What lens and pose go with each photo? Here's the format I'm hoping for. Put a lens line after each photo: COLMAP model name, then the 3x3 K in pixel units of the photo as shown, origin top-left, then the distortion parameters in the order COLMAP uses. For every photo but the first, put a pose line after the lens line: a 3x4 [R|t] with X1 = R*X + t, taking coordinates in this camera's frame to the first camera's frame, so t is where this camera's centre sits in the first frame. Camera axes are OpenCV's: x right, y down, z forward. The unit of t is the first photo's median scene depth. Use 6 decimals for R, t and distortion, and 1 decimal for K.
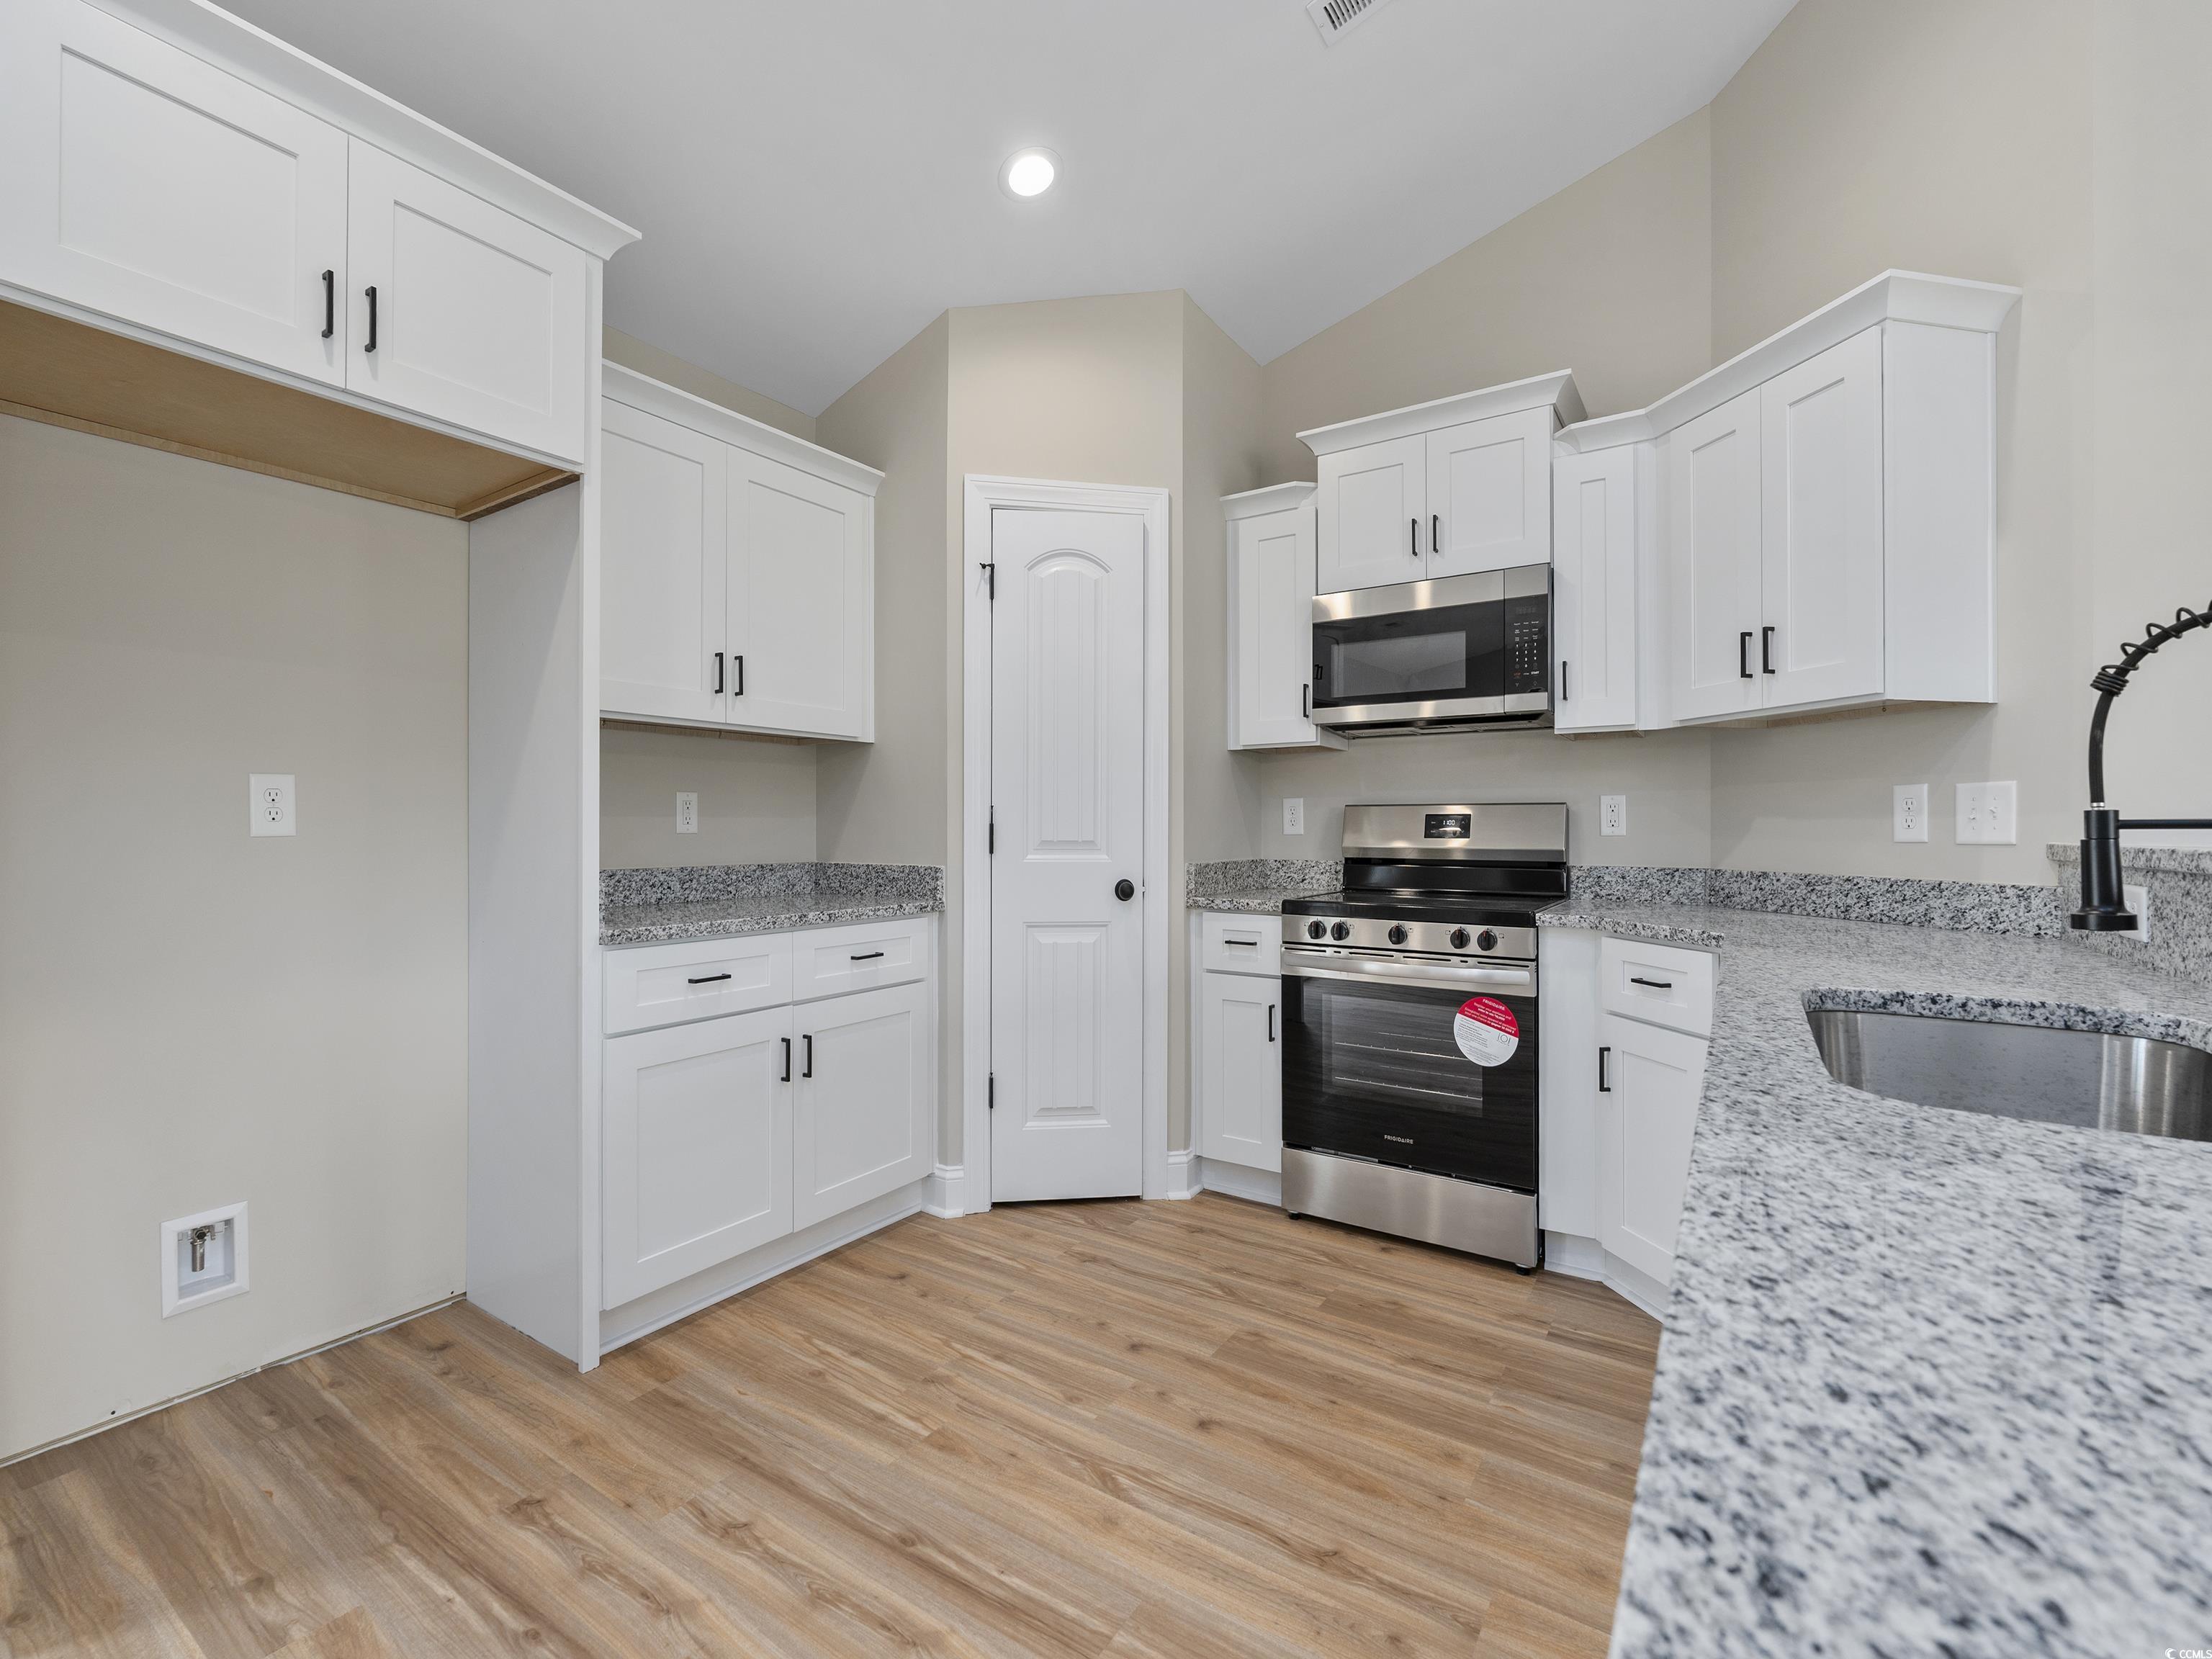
lens RADIAL K [[977.3, 0, 1098.5], [0, 977.3, 821.1], [0, 0, 1]] dist [0.002159, -0.000252]
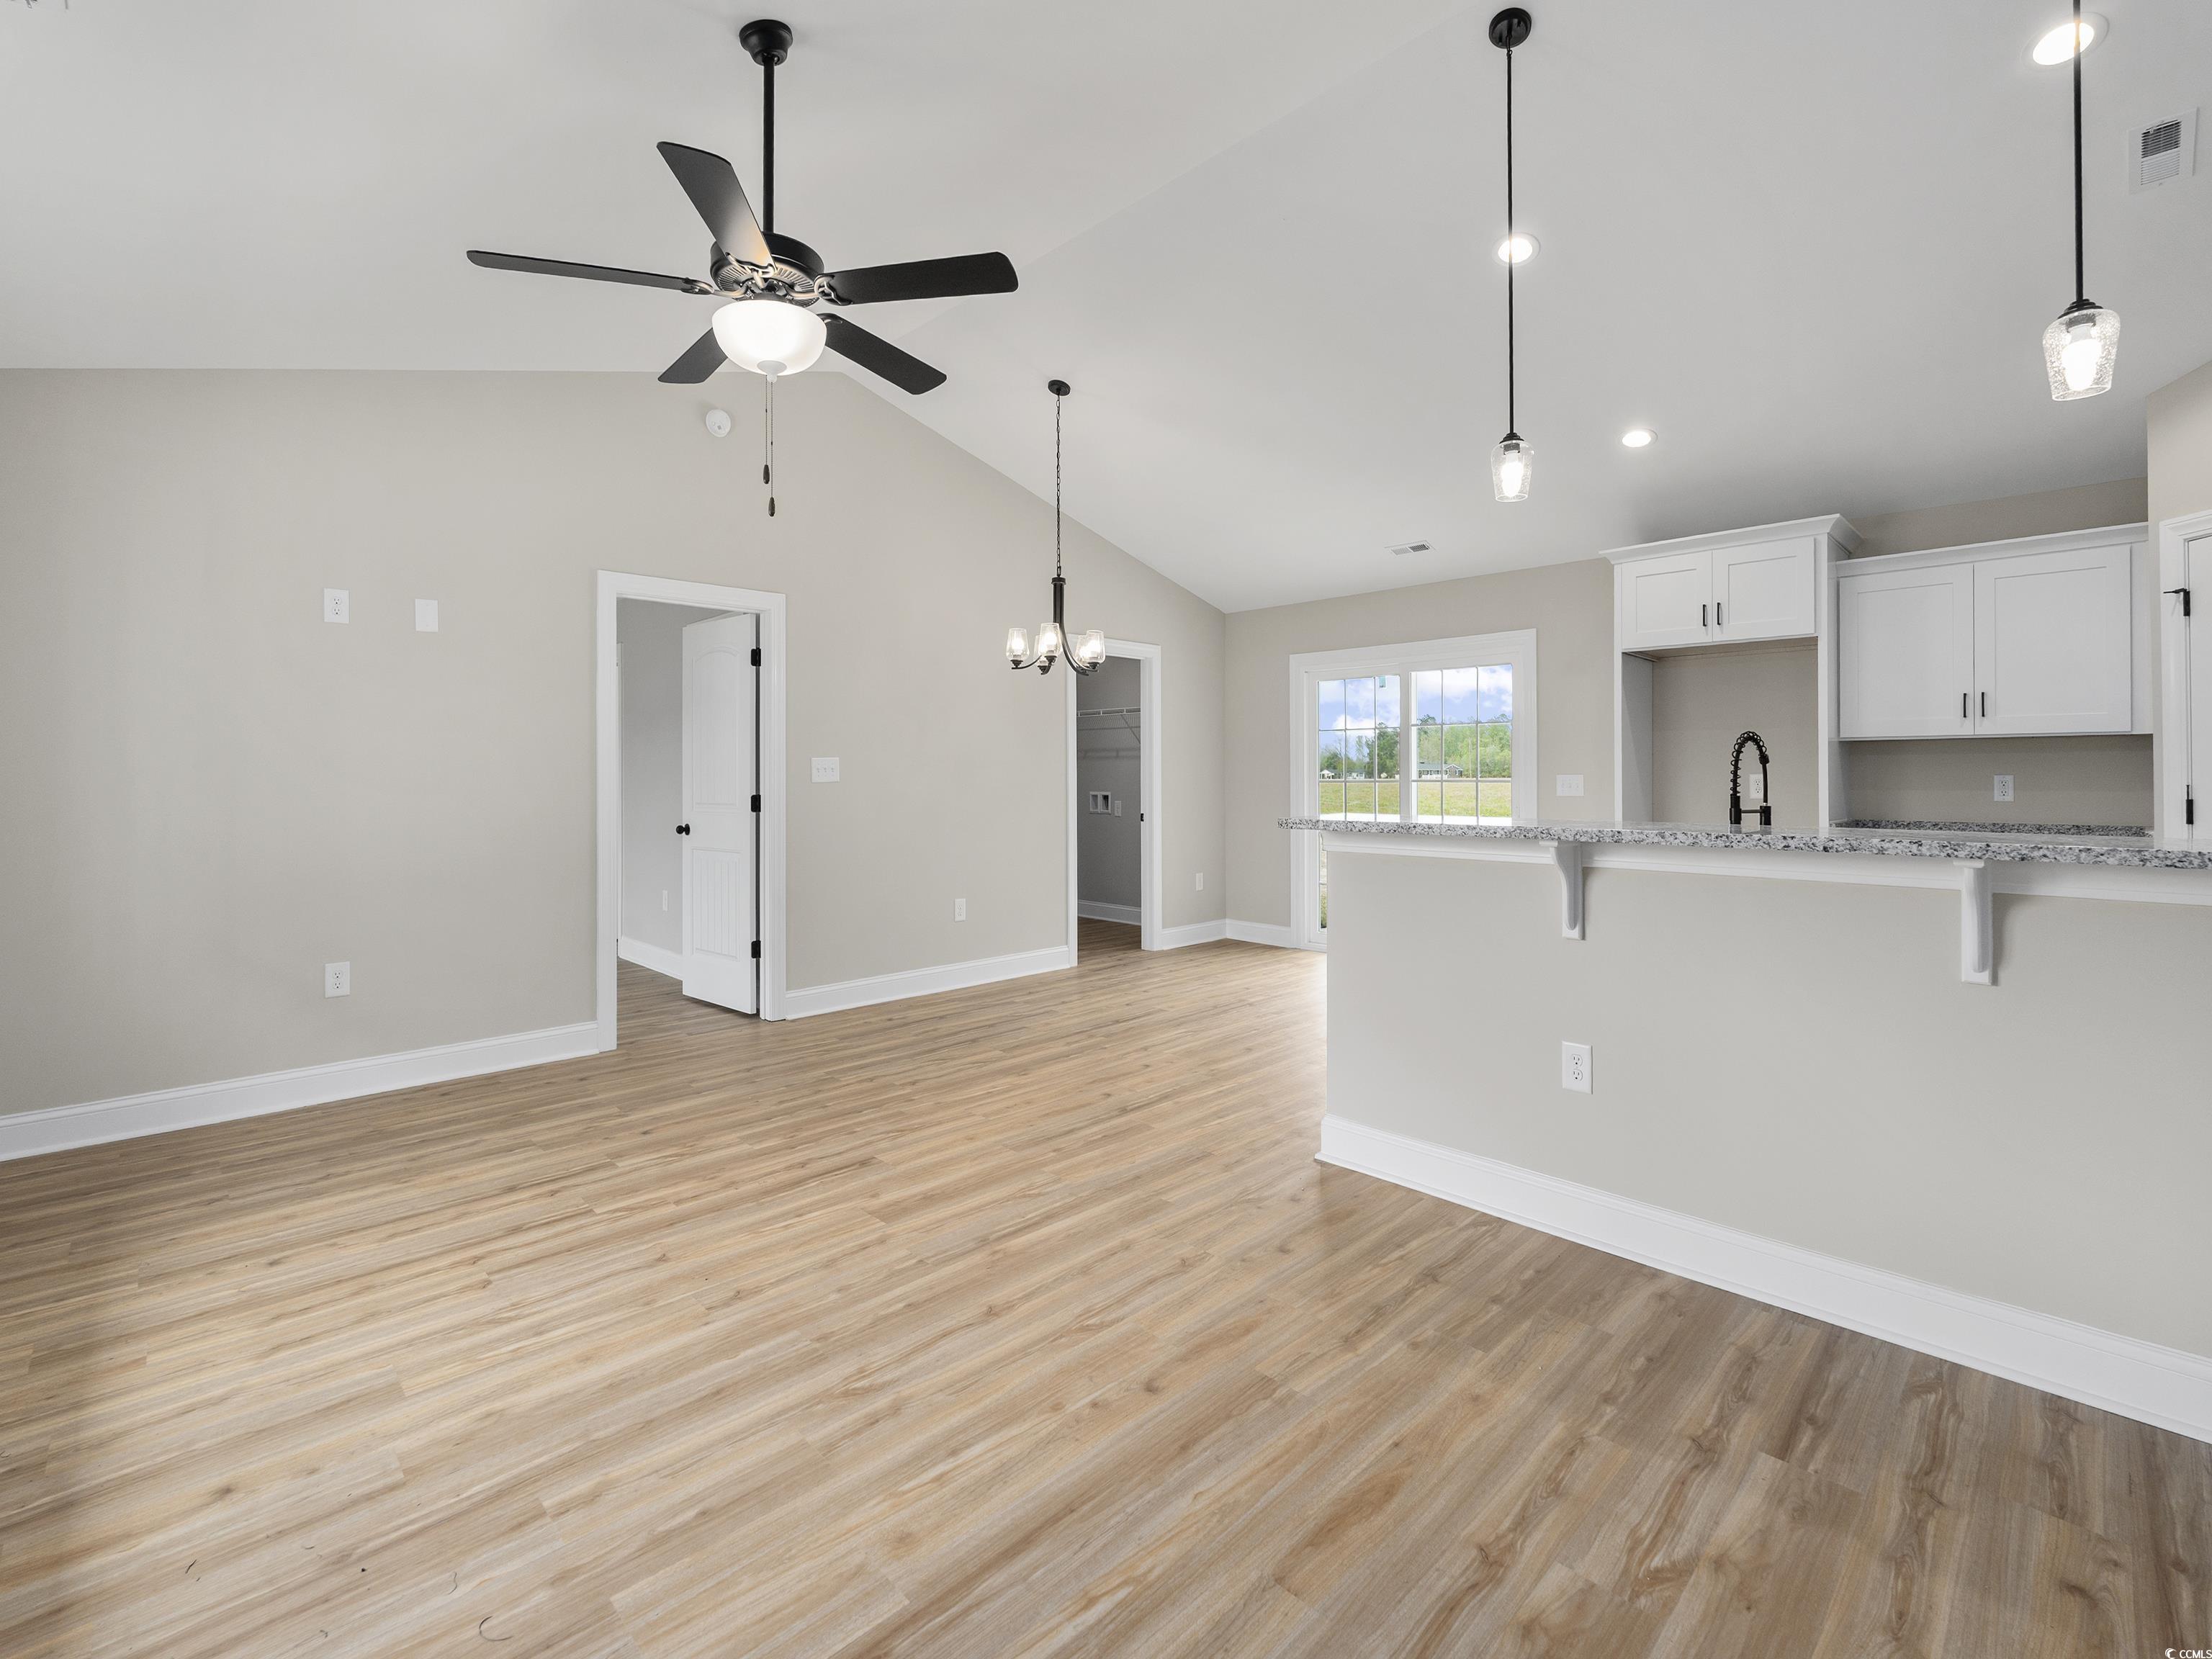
lens RADIAL K [[977.3, 0, 1116.5], [0, 977.3, 769.3], [0, 0, 1]] dist [0.002159, -0.000252]
pose [[-0.196365, -0.010397, -0.980476, 1.533392], [0.006978, 0.999904, -0.012000, -0.033034], [0.980506, -0.009198, -0.196273, -0.085906]]
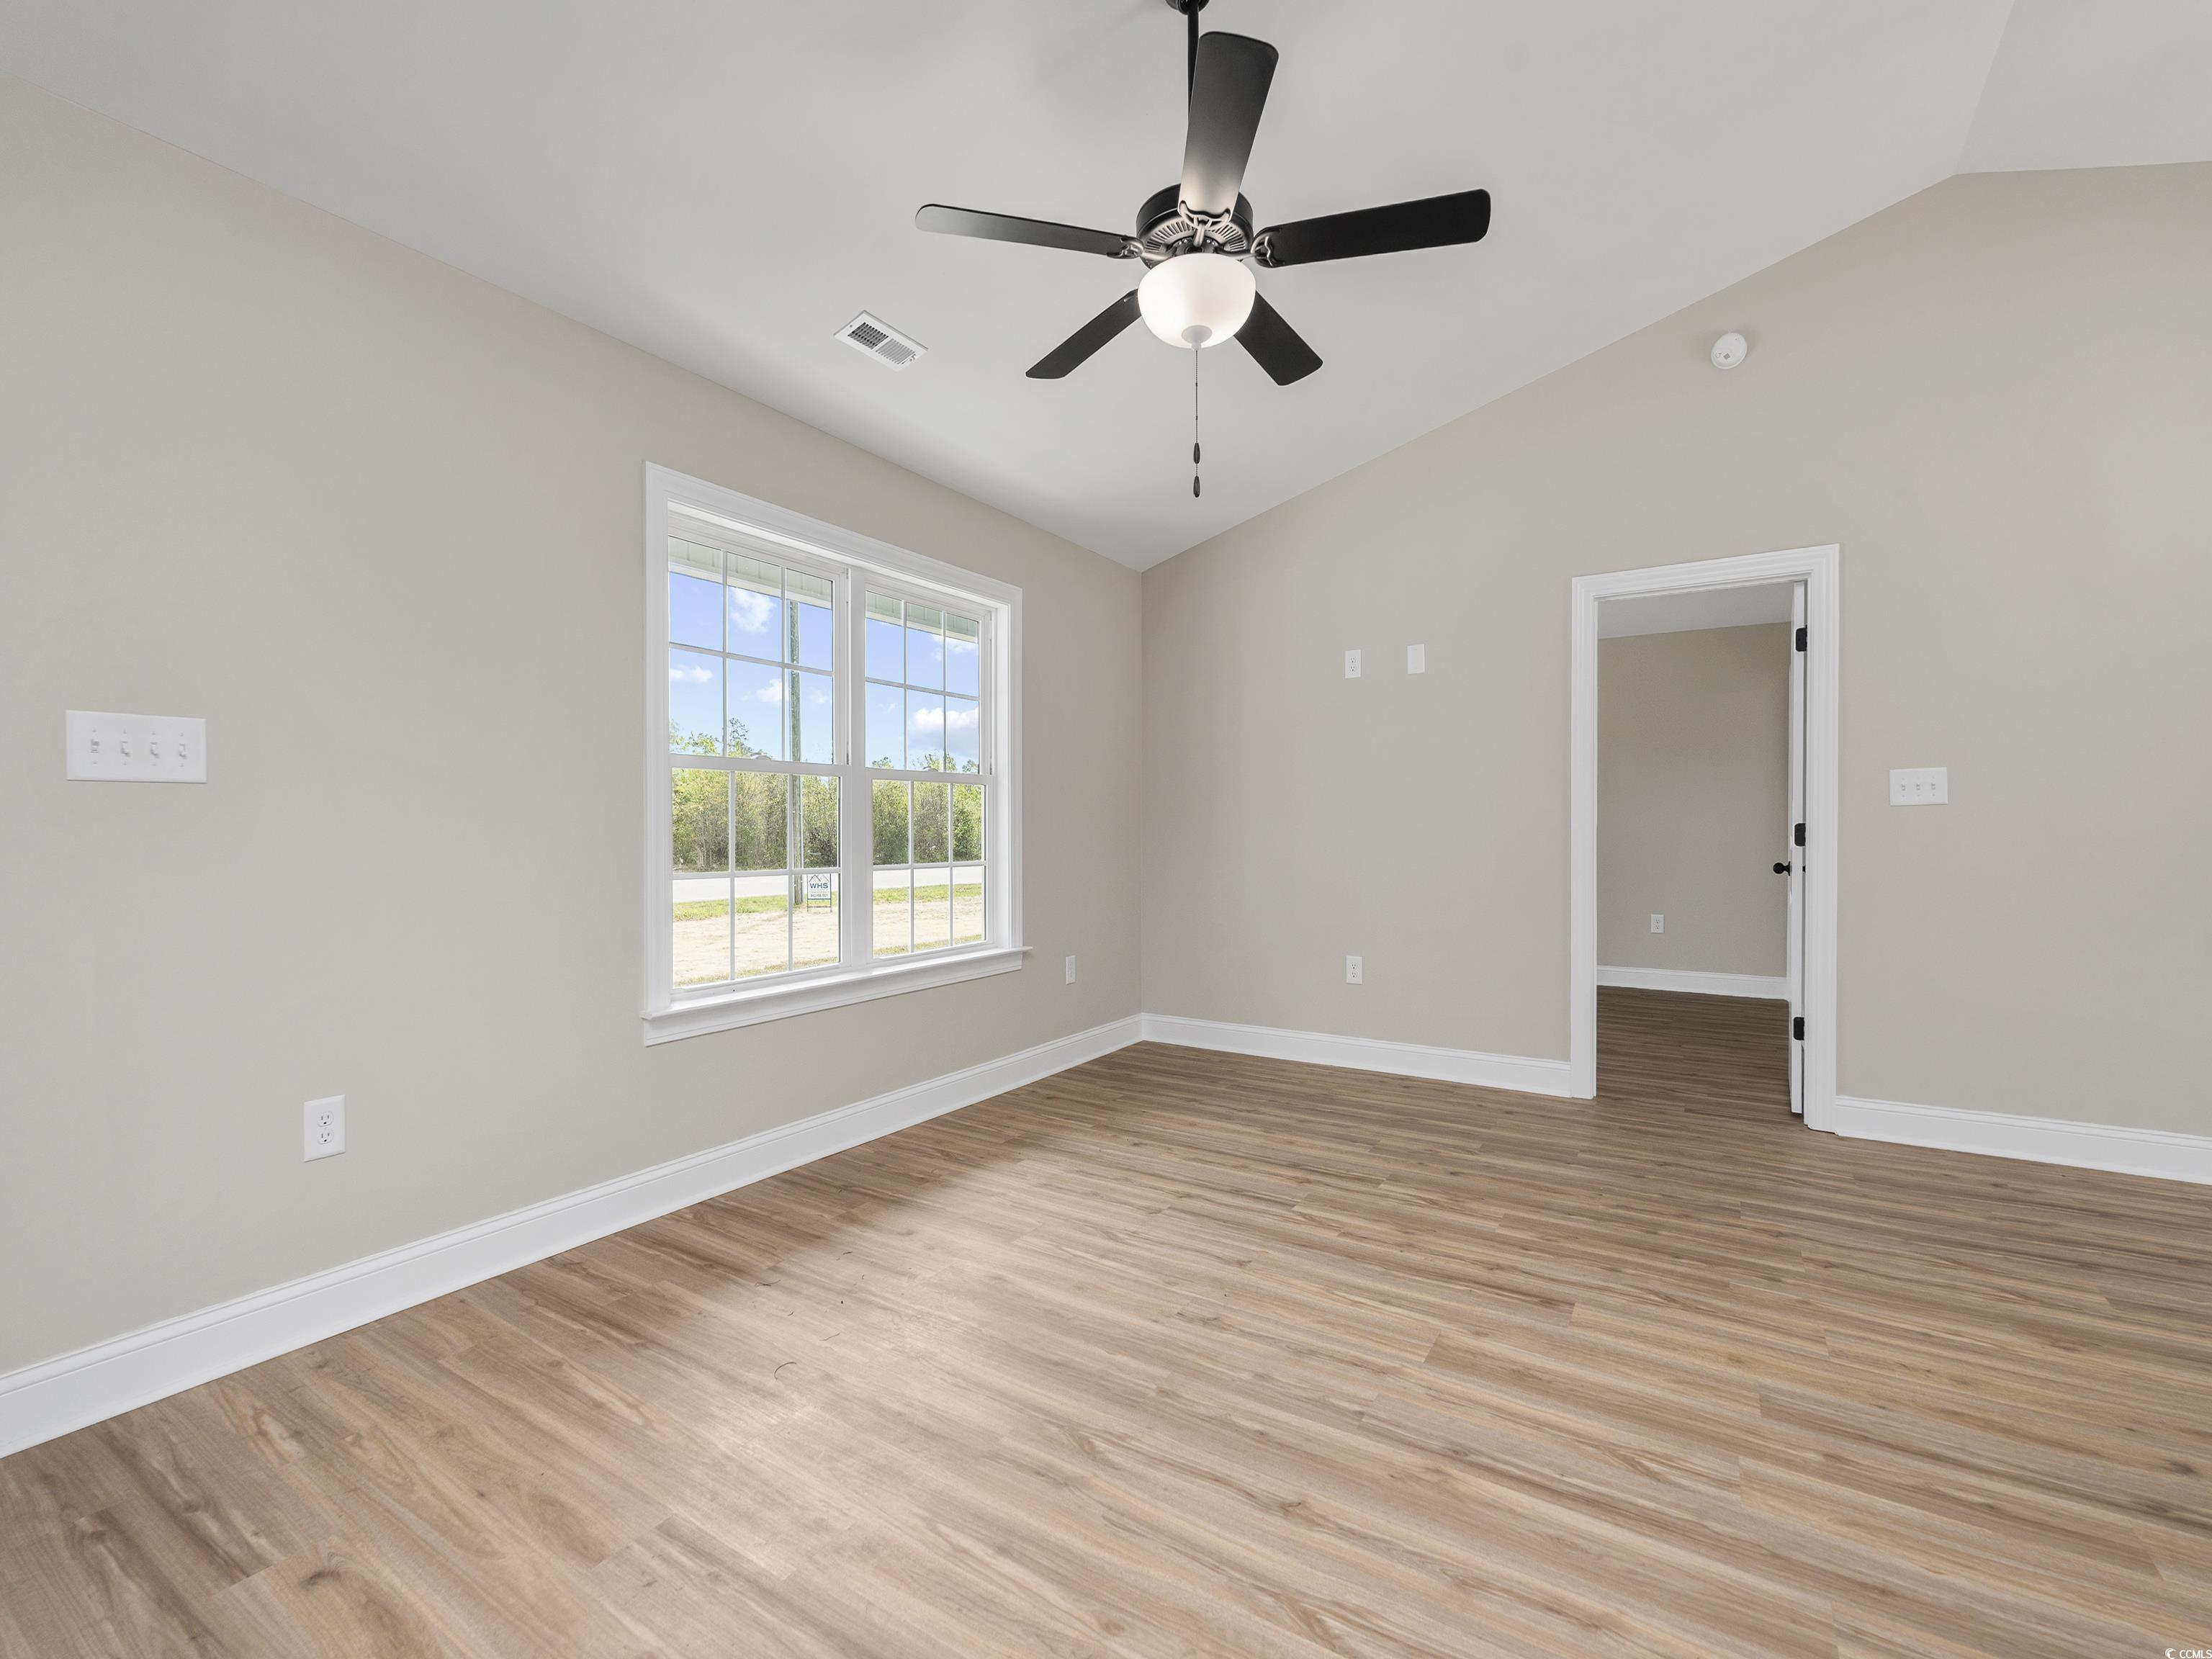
lens RADIAL K [[977.3, 0, 1107.0], [0, 977.3, 827.7], [0, 0, 1]] dist [0.002159, -0.000252]
pose [[-0.999476, 0.000055, -0.032379, 0.828958], [0.000338, 0.999962, -0.008743, 0.011735], [0.032377, -0.008749, -0.999437, 0.254522]]
